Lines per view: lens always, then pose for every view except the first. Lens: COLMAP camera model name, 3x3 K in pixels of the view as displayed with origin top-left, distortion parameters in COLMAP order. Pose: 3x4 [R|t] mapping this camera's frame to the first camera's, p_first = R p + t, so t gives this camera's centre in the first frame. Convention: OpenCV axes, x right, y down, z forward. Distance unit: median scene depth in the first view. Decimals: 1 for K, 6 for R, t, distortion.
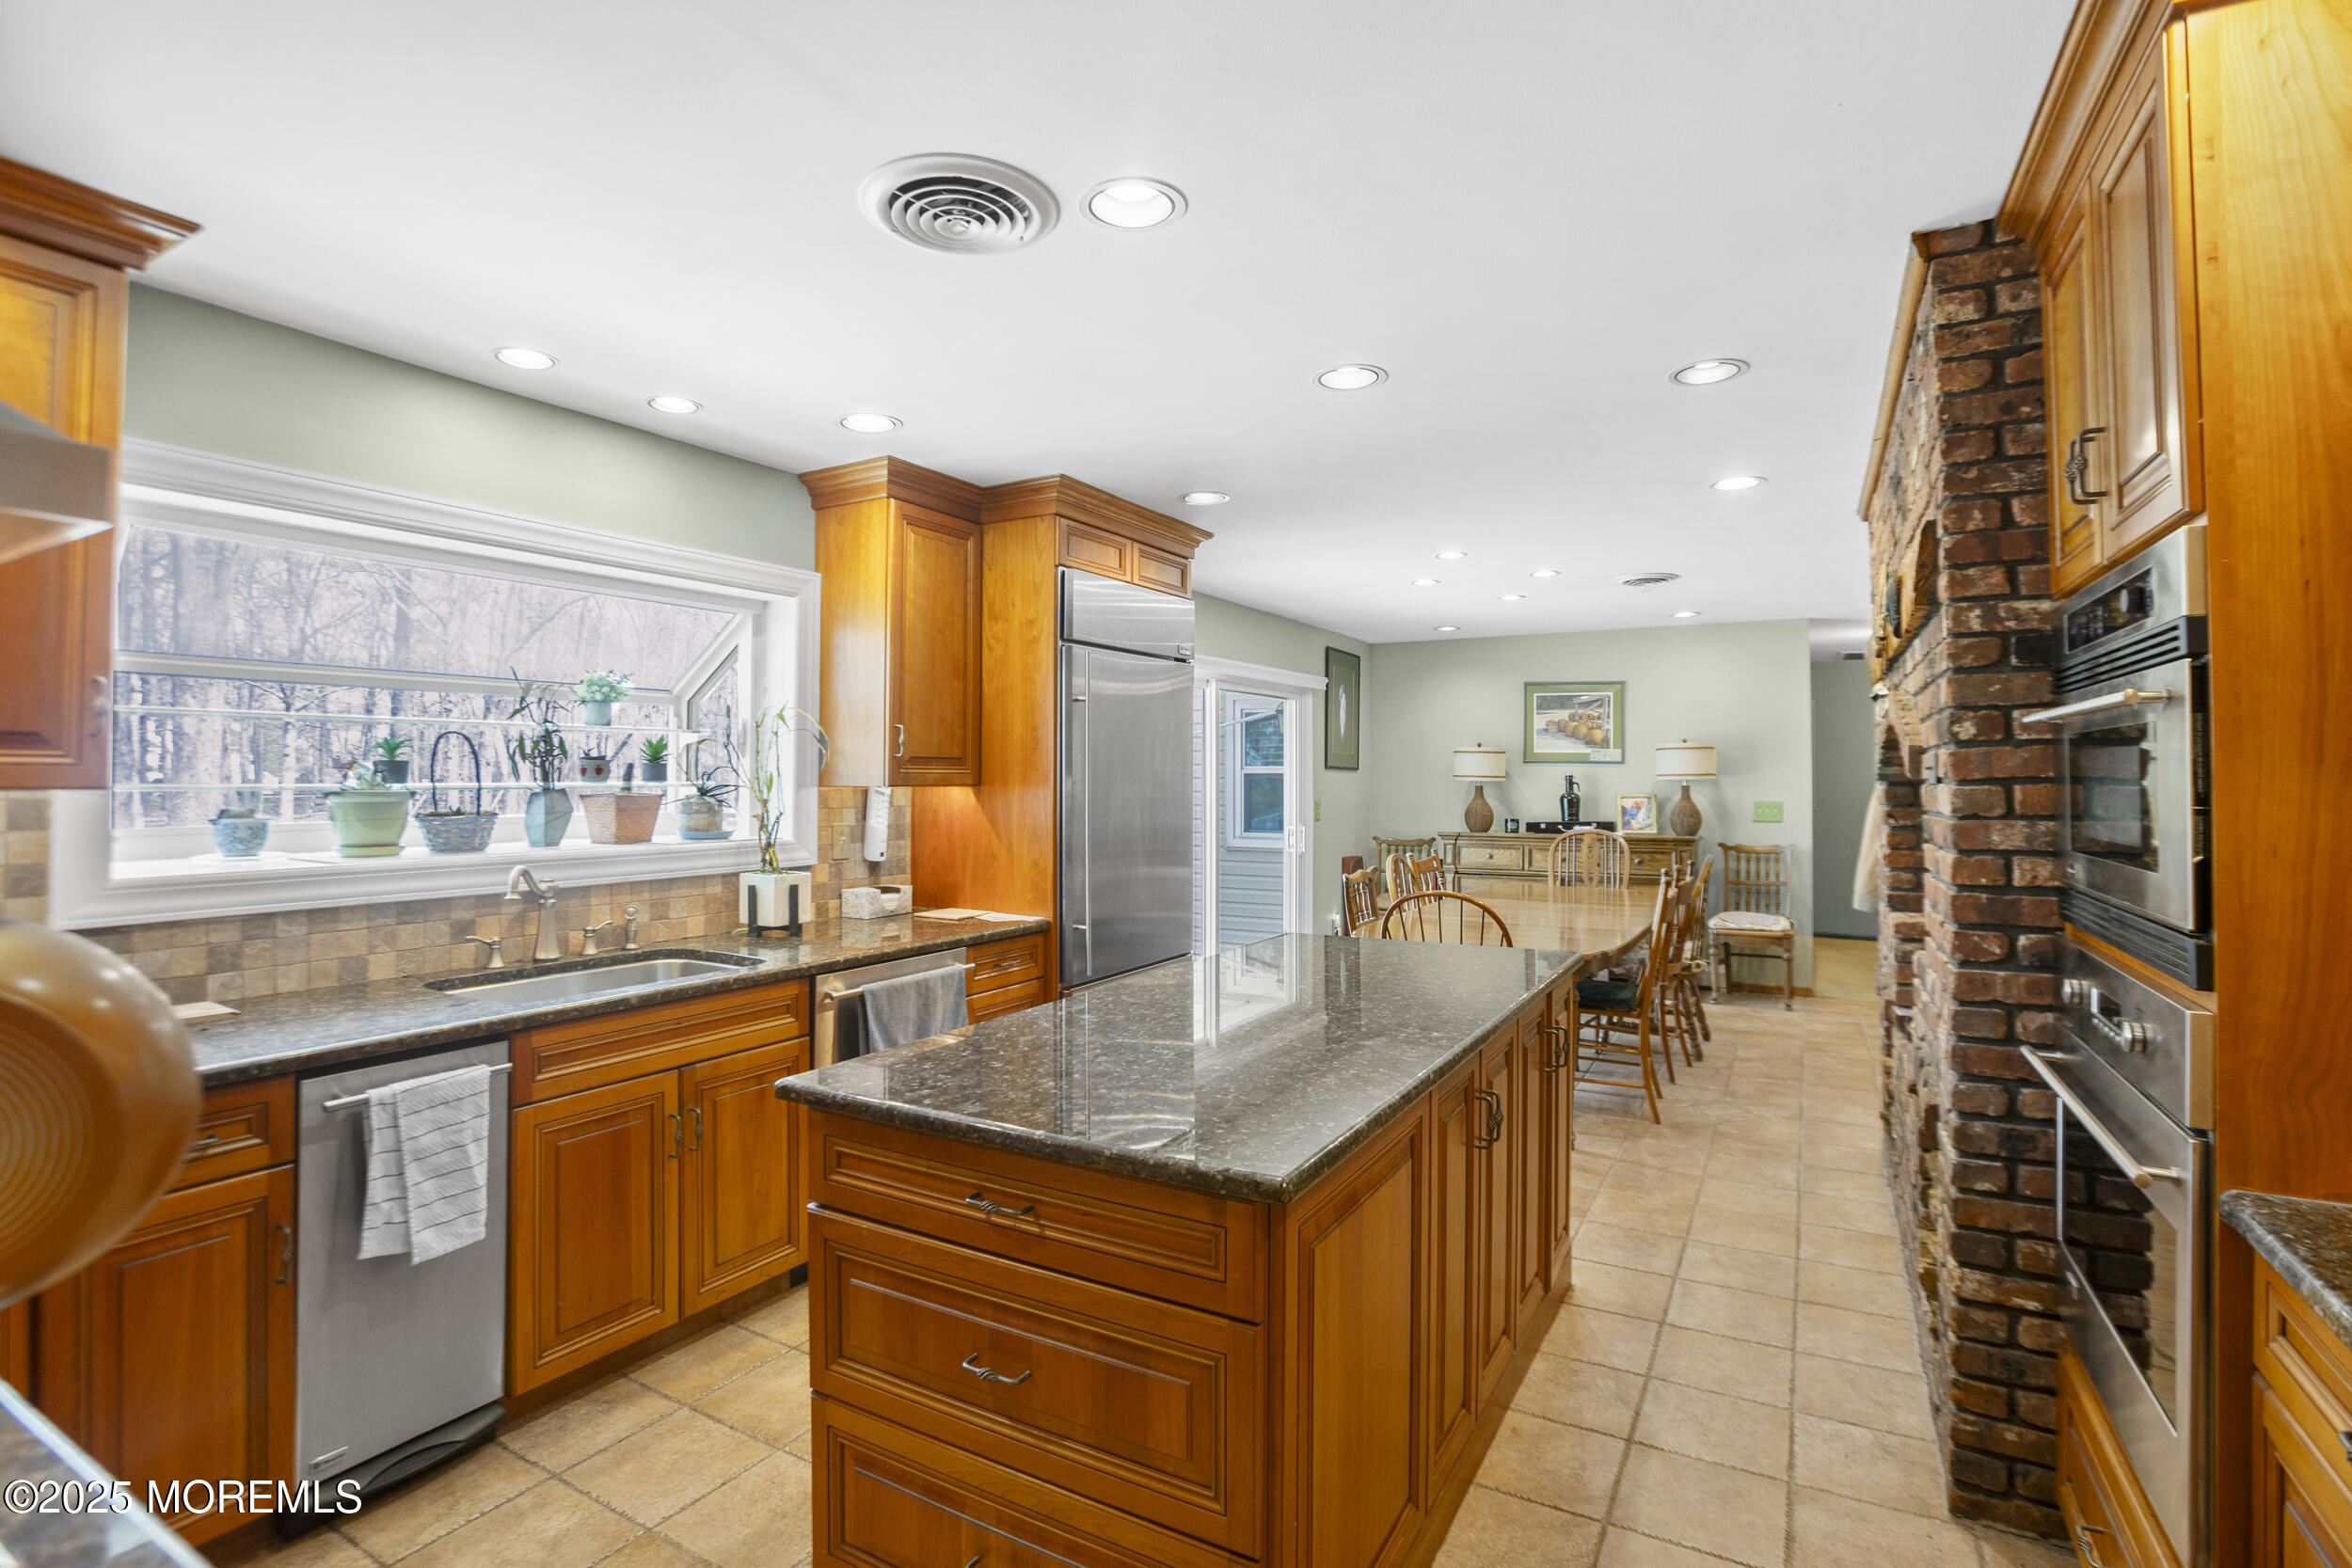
lens RADIAL K [[1110.2, 0, 1162.5], [0, 1110.2, 763.8], [0, 0, 1]] dist [-0.030597, 0.007173]
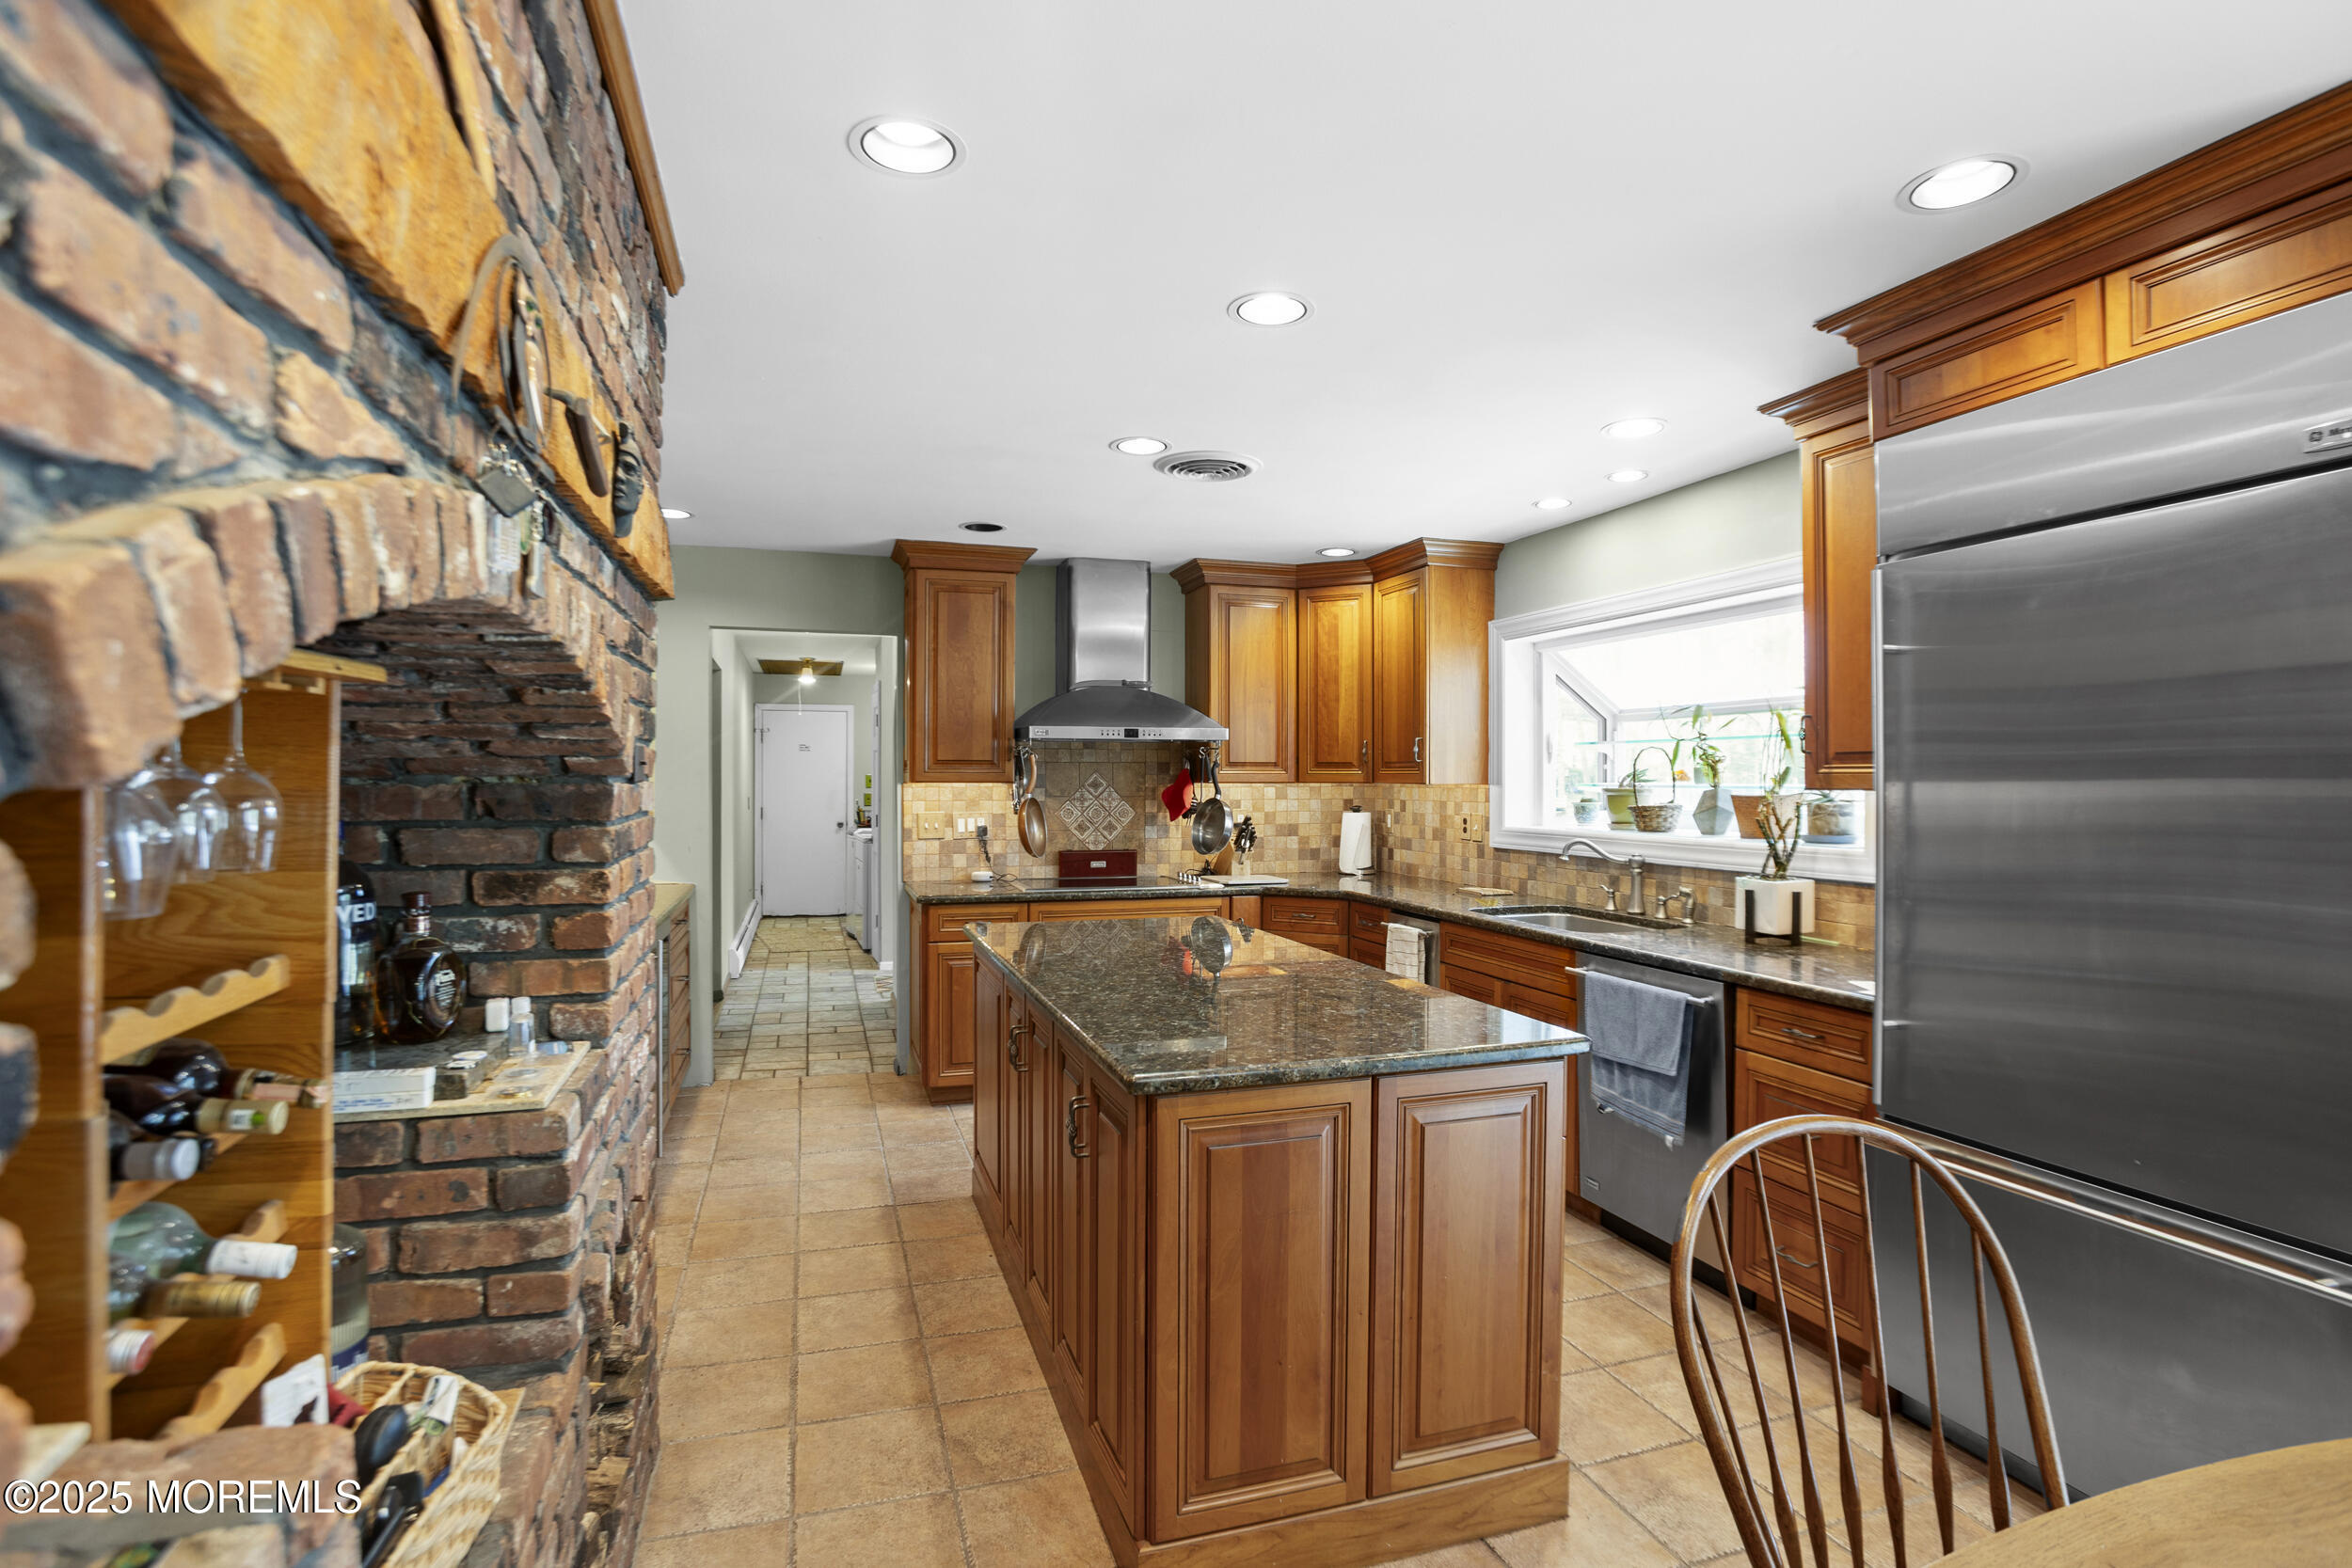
lens RADIAL K [[1110.2, 0, 1180.0], [0, 1110.2, 770.5], [0, 0, 1]] dist [-0.030597, 0.007173]
pose [[-0.656901, -0.011689, -0.753886, 0.736849], [0.002683, 0.999837, -0.017841, 0.021201], [0.753972, -0.013742, -0.656763, 1.287245]]
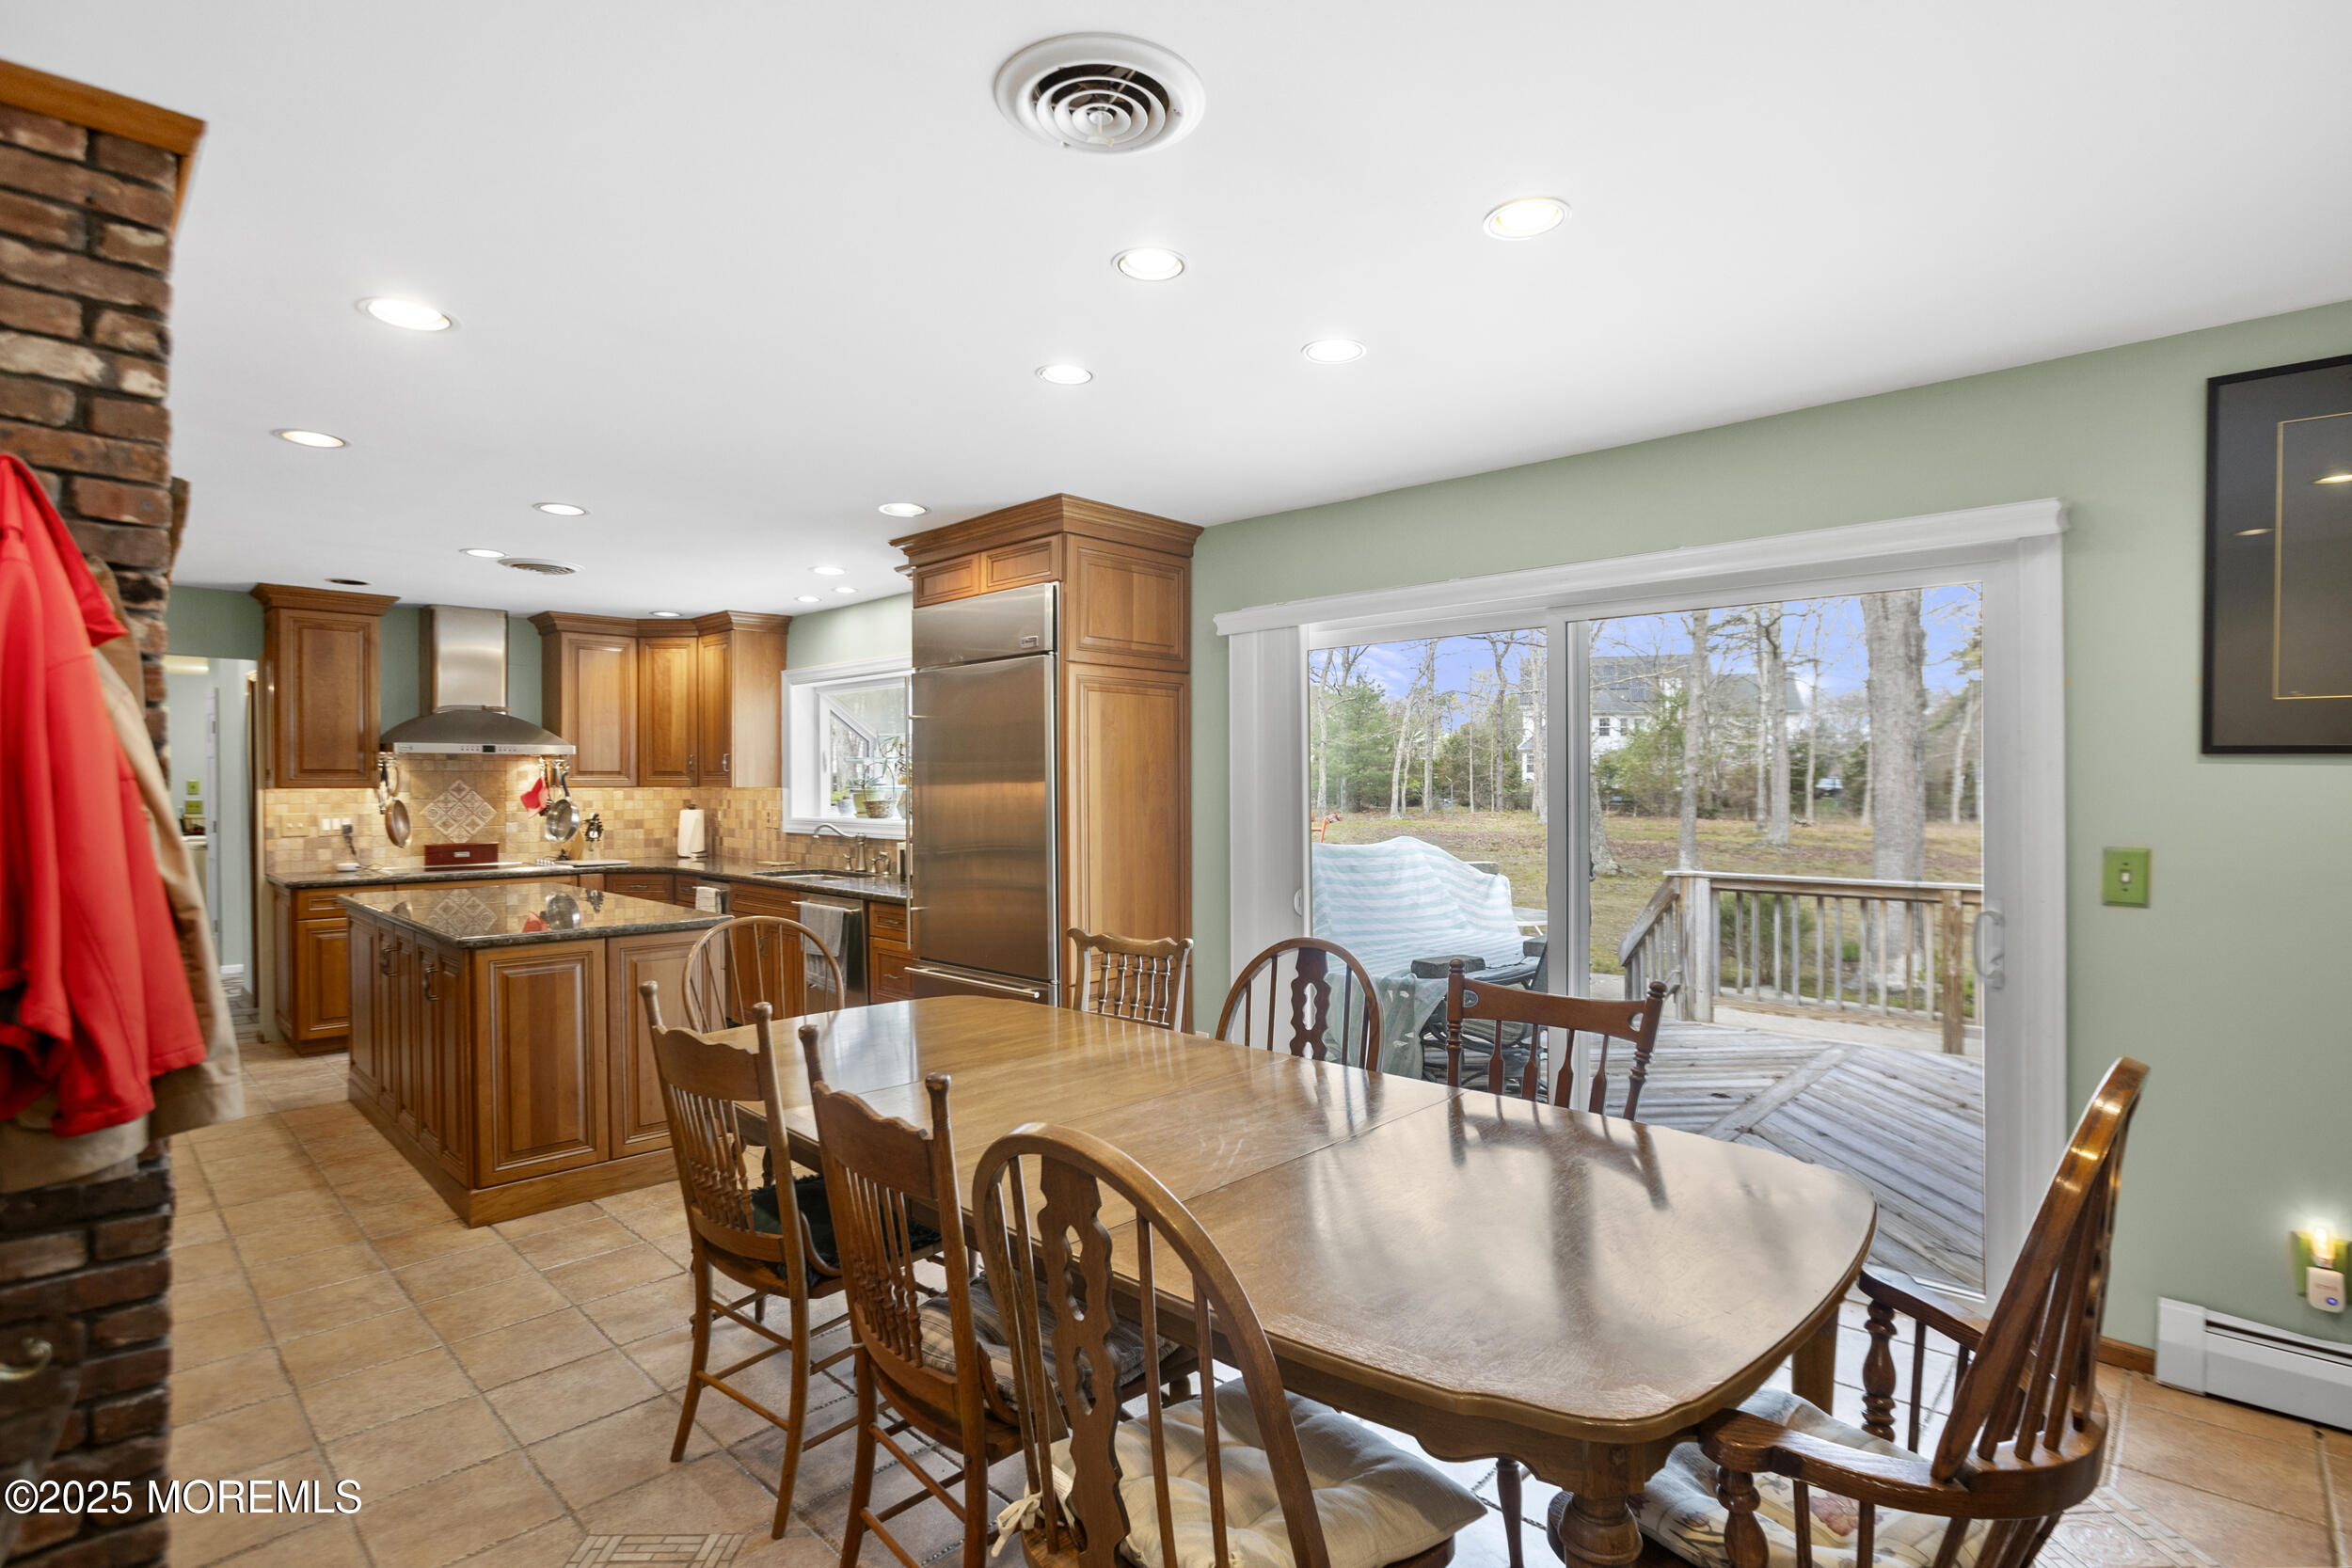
lens RADIAL K [[1110.2, 0, 1163.0], [0, 1110.2, 798.1], [0, 0, 1]] dist [-0.030597, 0.007173]
pose [[-0.236688, 0.008501, -0.971549, 1.188153], [0.008714, 0.999940, 0.006627, 0.026401], [0.971547, -0.006897, -0.236747, 1.799868]]
